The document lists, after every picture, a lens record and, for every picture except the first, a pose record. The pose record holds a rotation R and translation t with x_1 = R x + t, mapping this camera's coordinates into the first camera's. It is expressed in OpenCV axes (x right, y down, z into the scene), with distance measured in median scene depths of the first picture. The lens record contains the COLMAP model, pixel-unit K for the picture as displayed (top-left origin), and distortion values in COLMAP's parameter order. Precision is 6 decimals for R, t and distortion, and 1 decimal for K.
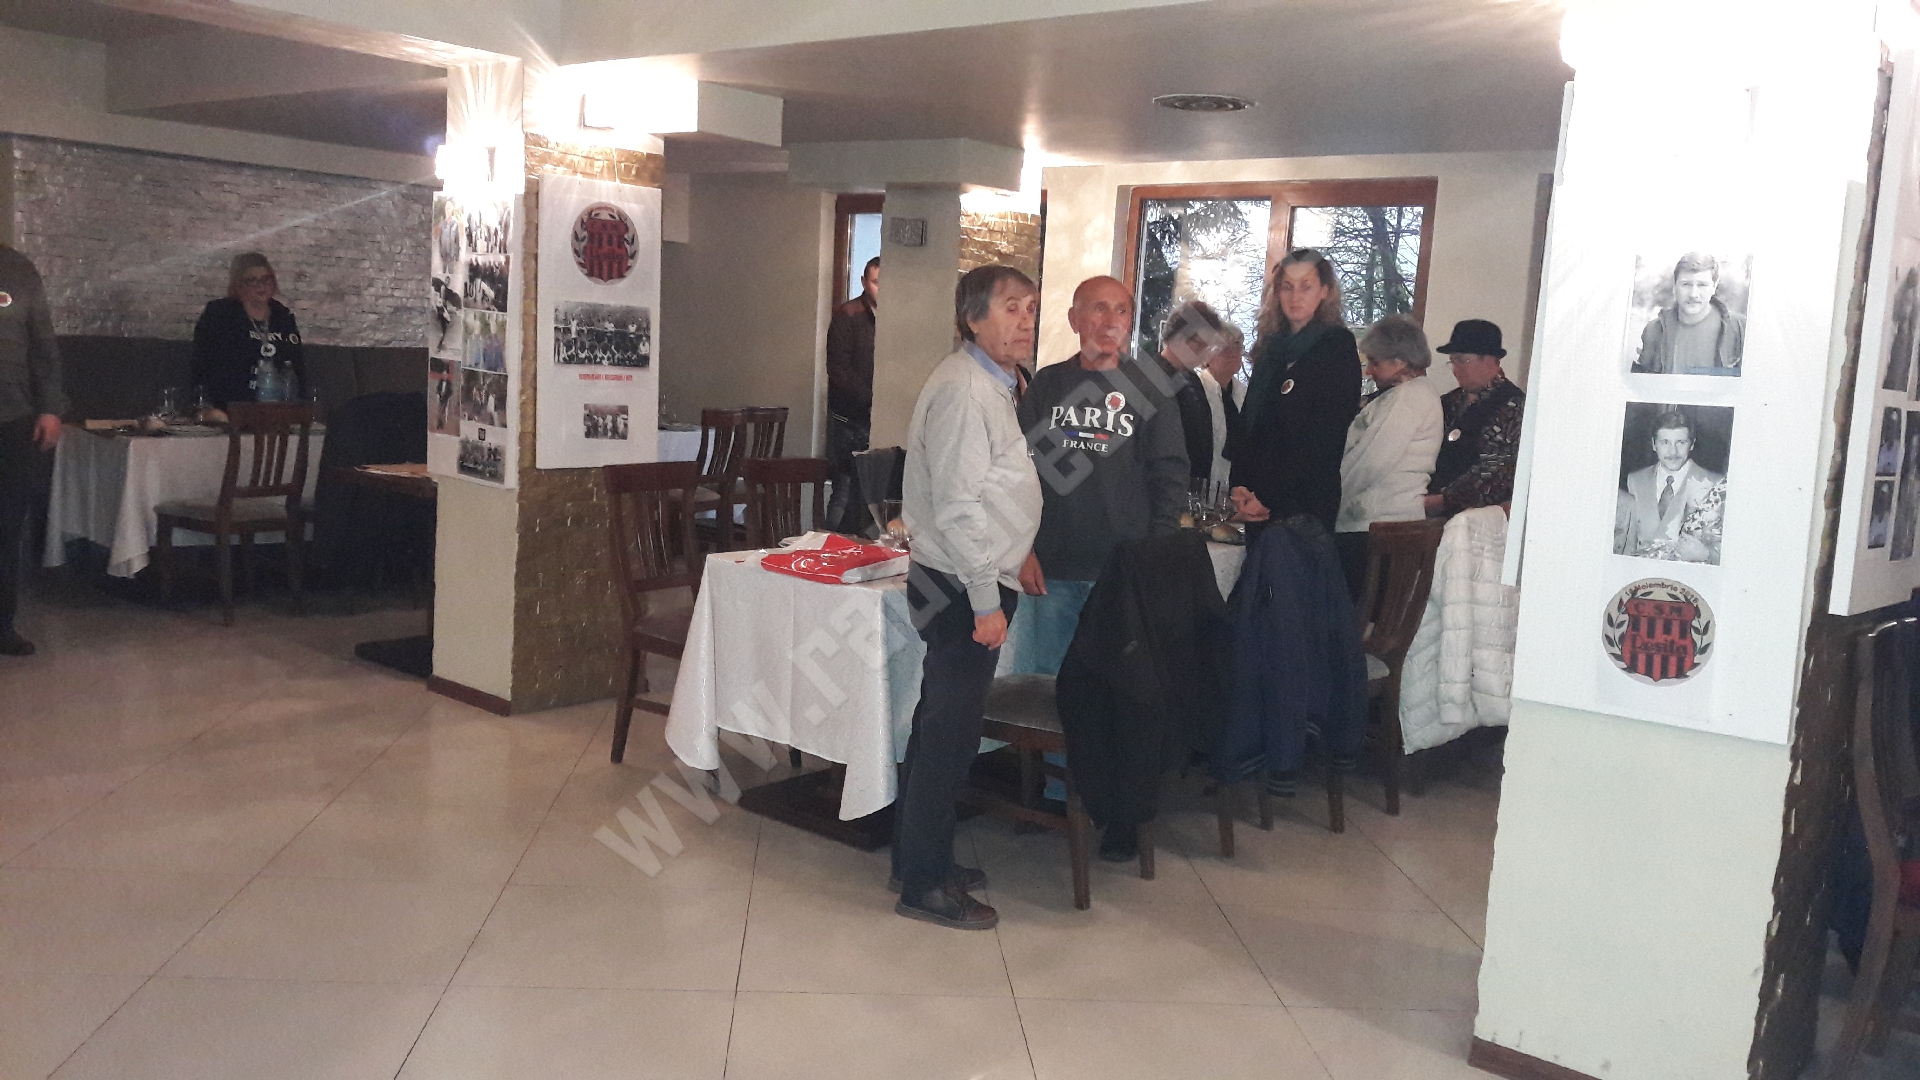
lens RADIAL K [[1567.3, 0, 960.0], [0, 1567.3, 540.0], [0, 0, 1]] dist [0.058710, -0.221227]
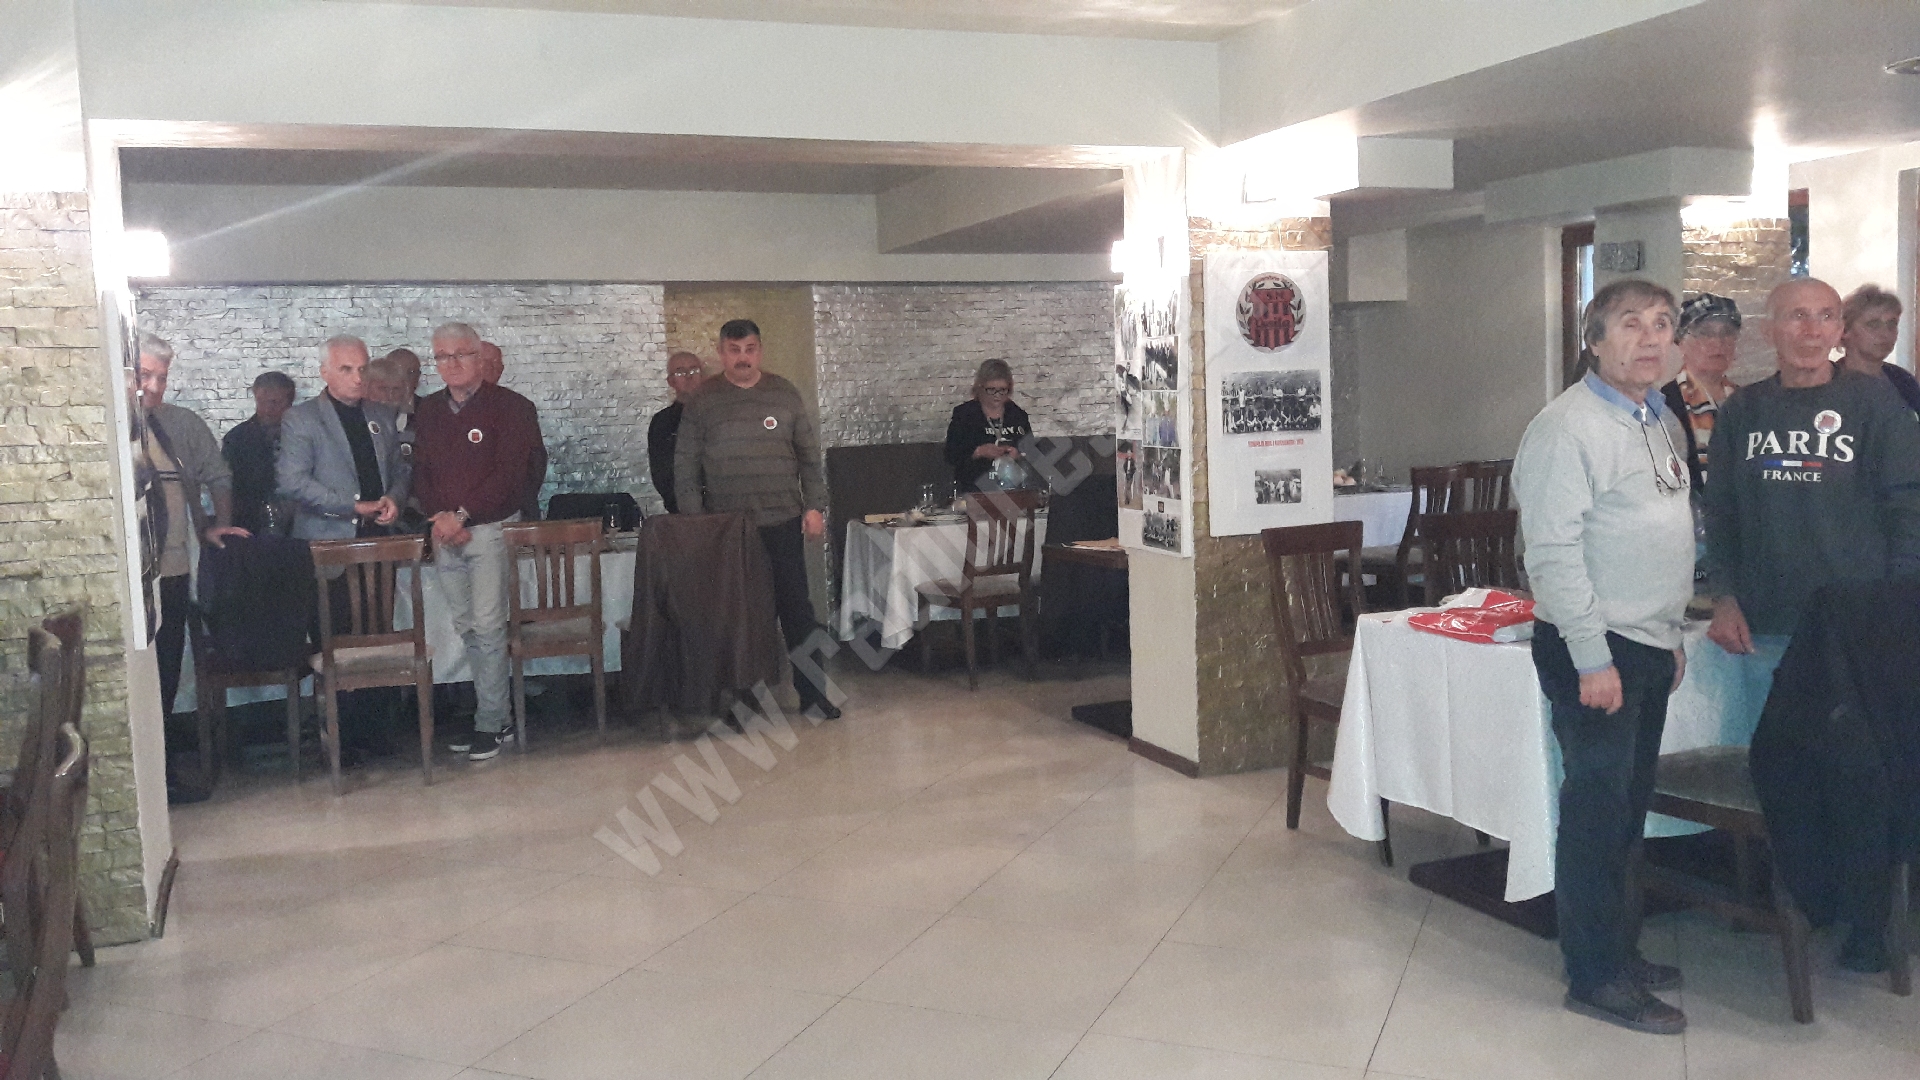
lens RADIAL K [[1562.8, 0, 960.0], [0, 1562.8, 540.0], [0, 0, 1]] dist [0.004598, -0.144502]
pose [[0.838902, -0.050628, -0.541923, 0.147837], [0.023942, 0.998133, -0.056186, 0.010327], [0.543756, 0.034159, 0.838548, 0.050986]]
